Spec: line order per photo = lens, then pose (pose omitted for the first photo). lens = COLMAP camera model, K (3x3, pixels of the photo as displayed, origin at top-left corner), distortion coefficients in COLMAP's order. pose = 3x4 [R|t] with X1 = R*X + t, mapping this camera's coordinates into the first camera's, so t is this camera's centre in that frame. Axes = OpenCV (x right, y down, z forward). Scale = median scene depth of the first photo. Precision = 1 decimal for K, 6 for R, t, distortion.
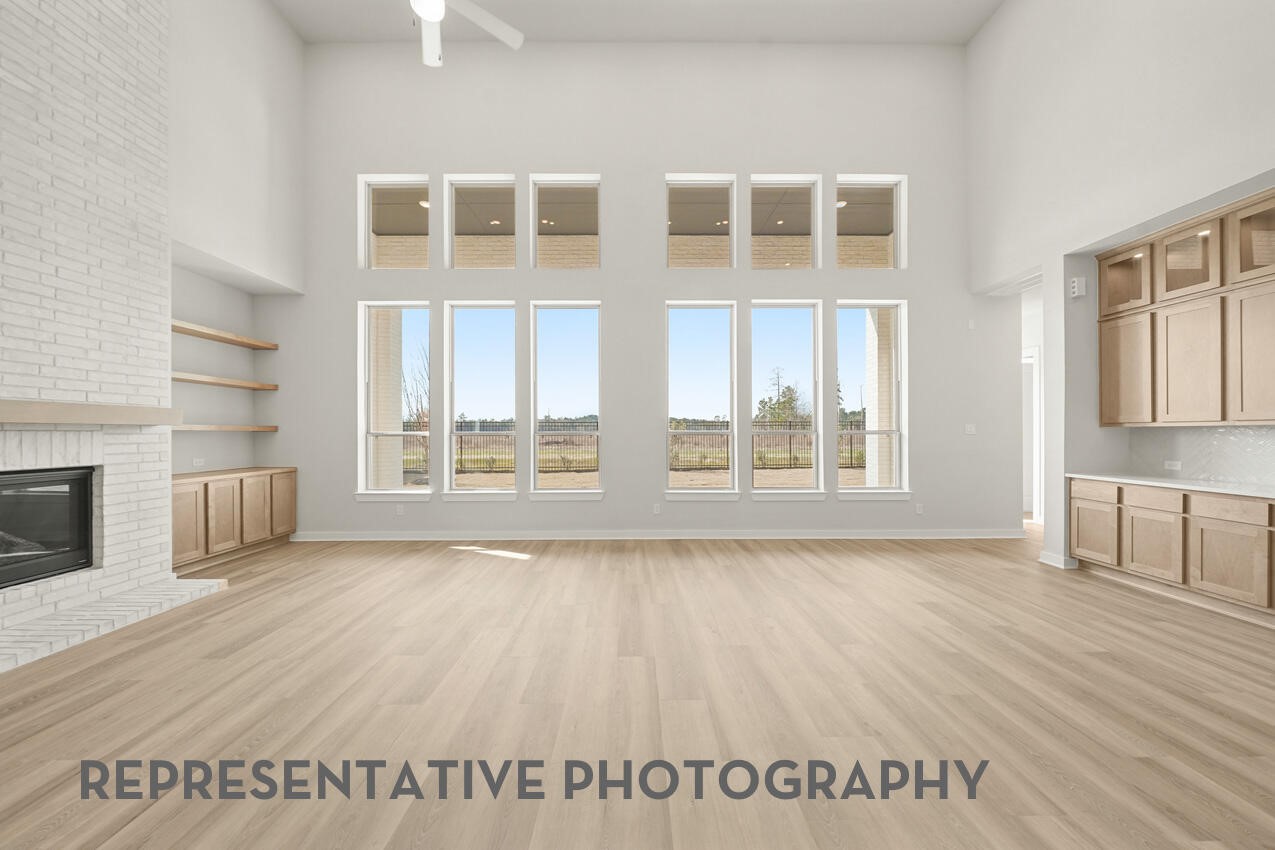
lens RADIAL K [[436.0, 0, 637.5], [0, 436.0, 425.0], [0, 0, 1]] dist [-0.000022, -0.000050]
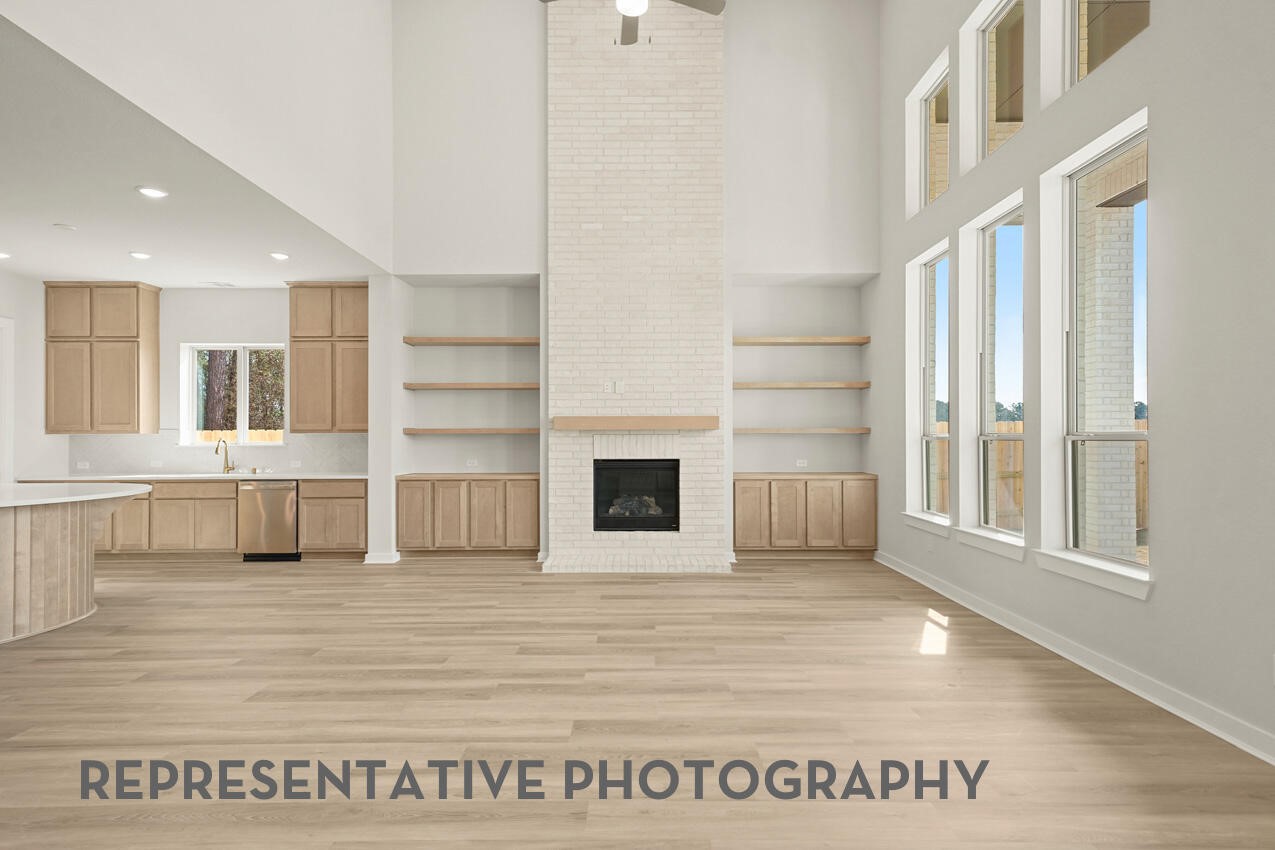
lens RADIAL K [[669.5, 0, 637.5], [0, 669.5, 425.0], [0, 0, 1]] dist [0.028507, -0.000111]
pose [[-0.013445, -0.020173, -0.999706, 1.050558], [0.020810, 0.999574, -0.020451, 0.028573], [0.999693, -0.021079, -0.013020, 1.029286]]
